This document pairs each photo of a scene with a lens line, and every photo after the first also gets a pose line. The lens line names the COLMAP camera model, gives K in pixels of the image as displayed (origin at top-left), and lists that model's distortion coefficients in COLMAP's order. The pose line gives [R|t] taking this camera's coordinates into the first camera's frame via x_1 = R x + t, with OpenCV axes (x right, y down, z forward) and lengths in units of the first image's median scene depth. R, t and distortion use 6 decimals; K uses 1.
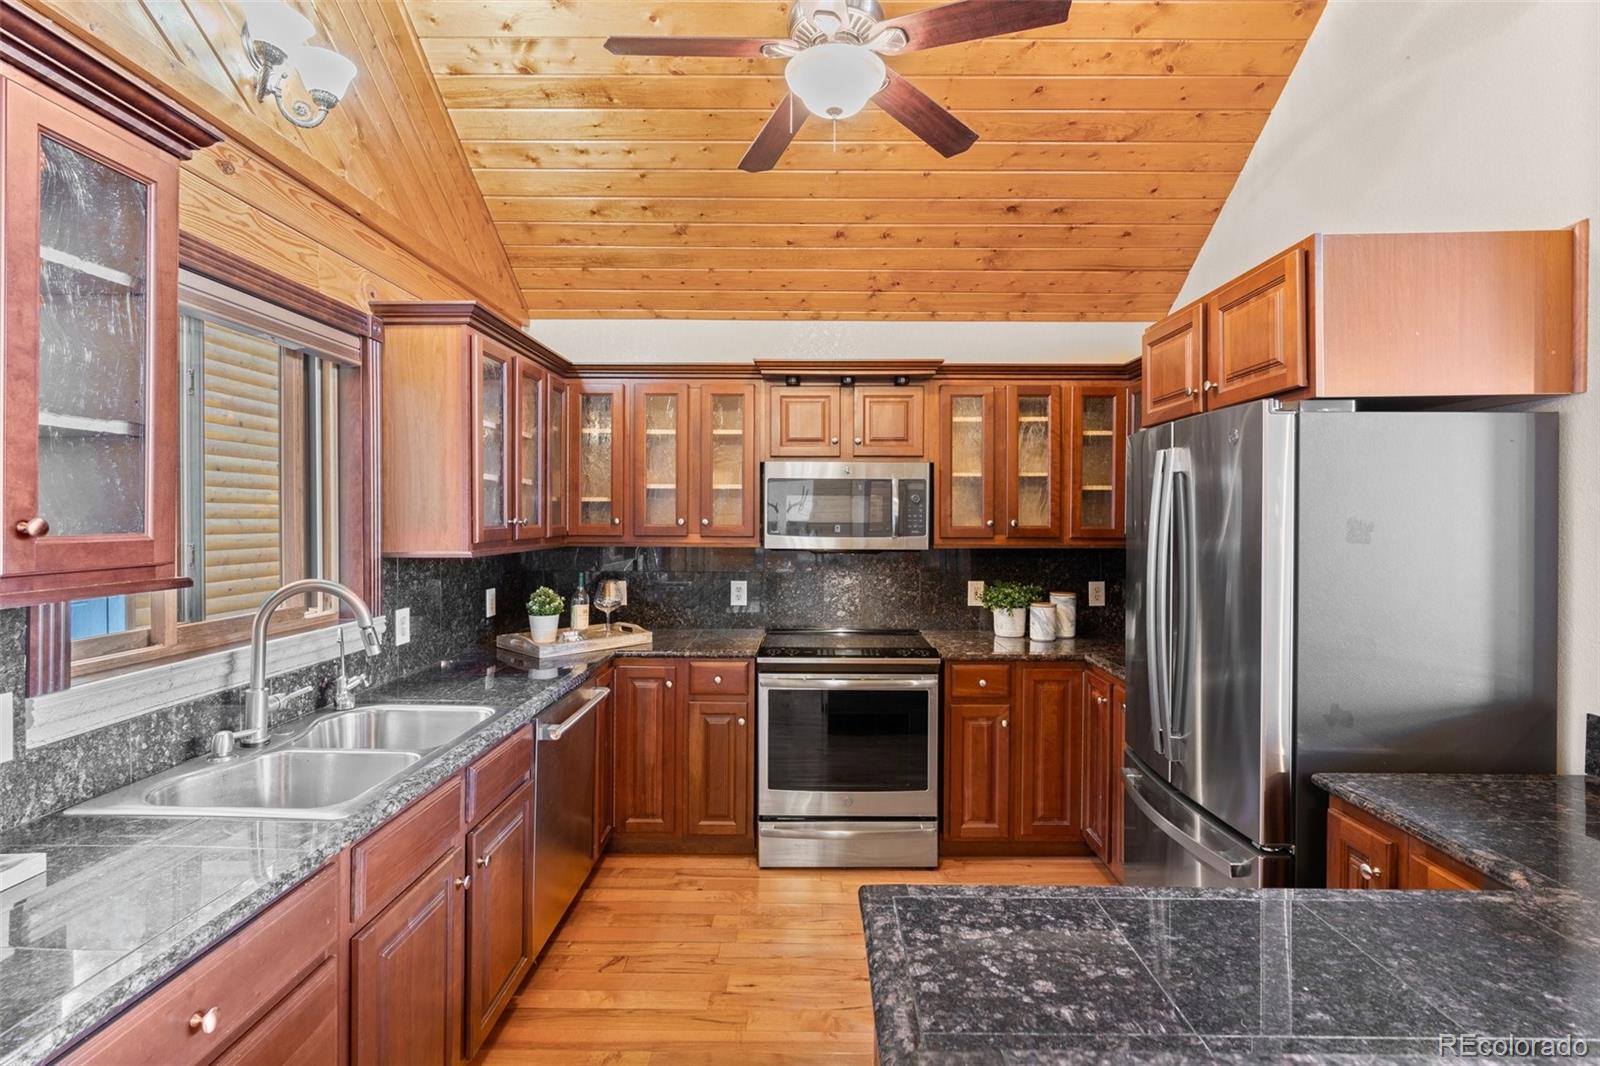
lens RADIAL K [[755.3, 0, 806.6], [0, 755.3, 518.7], [0, 0, 1]] dist [-0.009594, 0.002988]
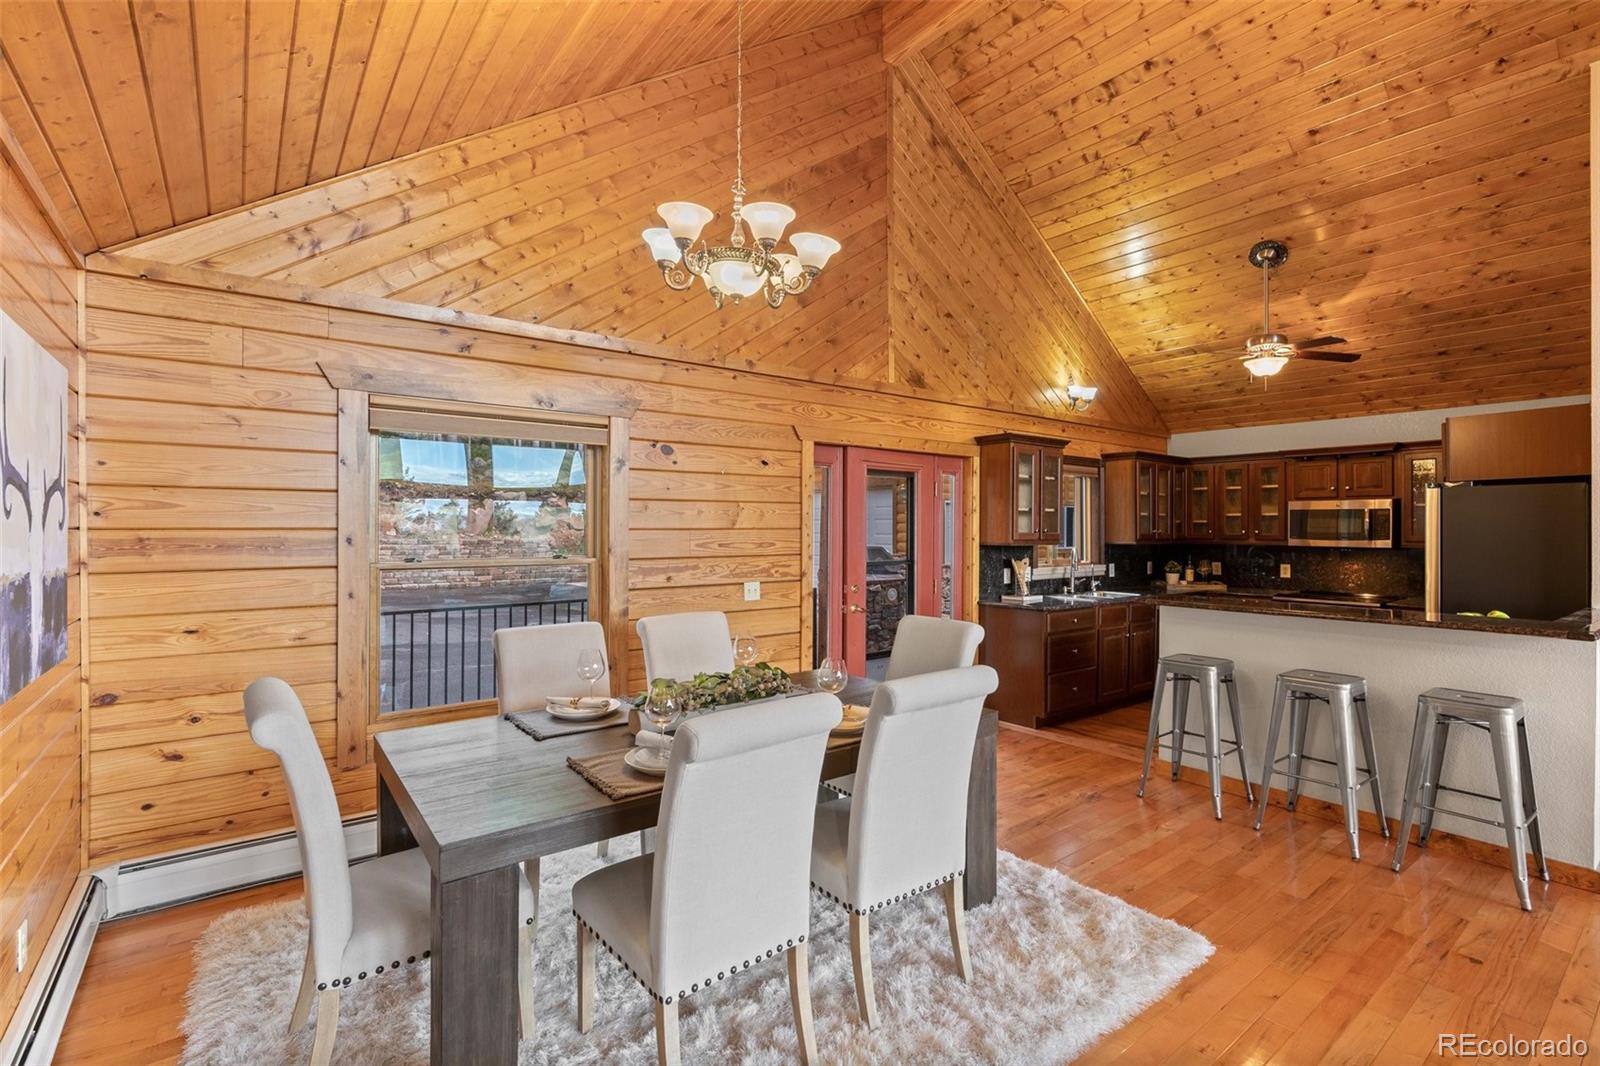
lens RADIAL K [[720.5, 0, 813.7], [0, 720.5, 528.1], [0, 0, 1]] dist [-0.012322, 0.003548]
pose [[0.623929, -0.003481, -0.781474, 0.657582], [-0.002440, 0.999977, -0.006402, 0.008665], [0.781477, 0.005901, 0.623906, -1.170283]]
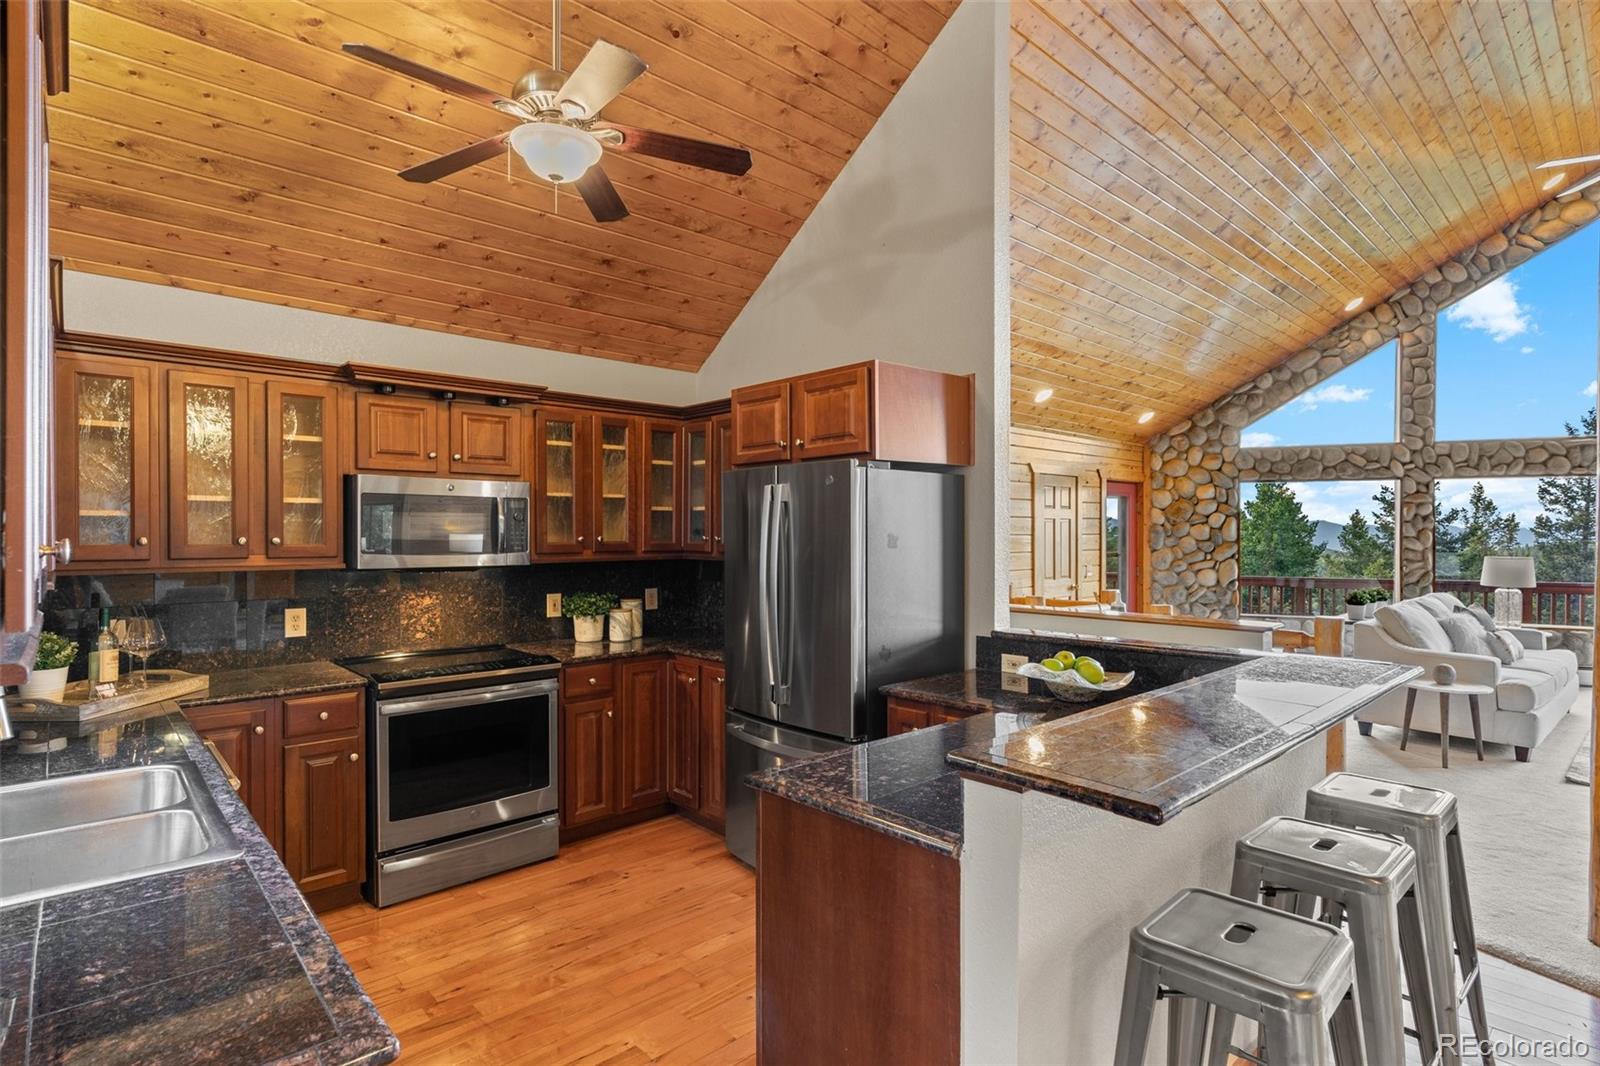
lens RADIAL K [[794.9, 0, 832.8], [0, 794.9, 539.0], [0, 0, 1]] dist [0.002785, 0.000368]
pose [[0.718538, -0.009908, 0.695417, -0.323475], [0.006495, 0.999951, 0.007536, -0.000773], [-0.695458, -0.000898, 0.718567, -0.099317]]
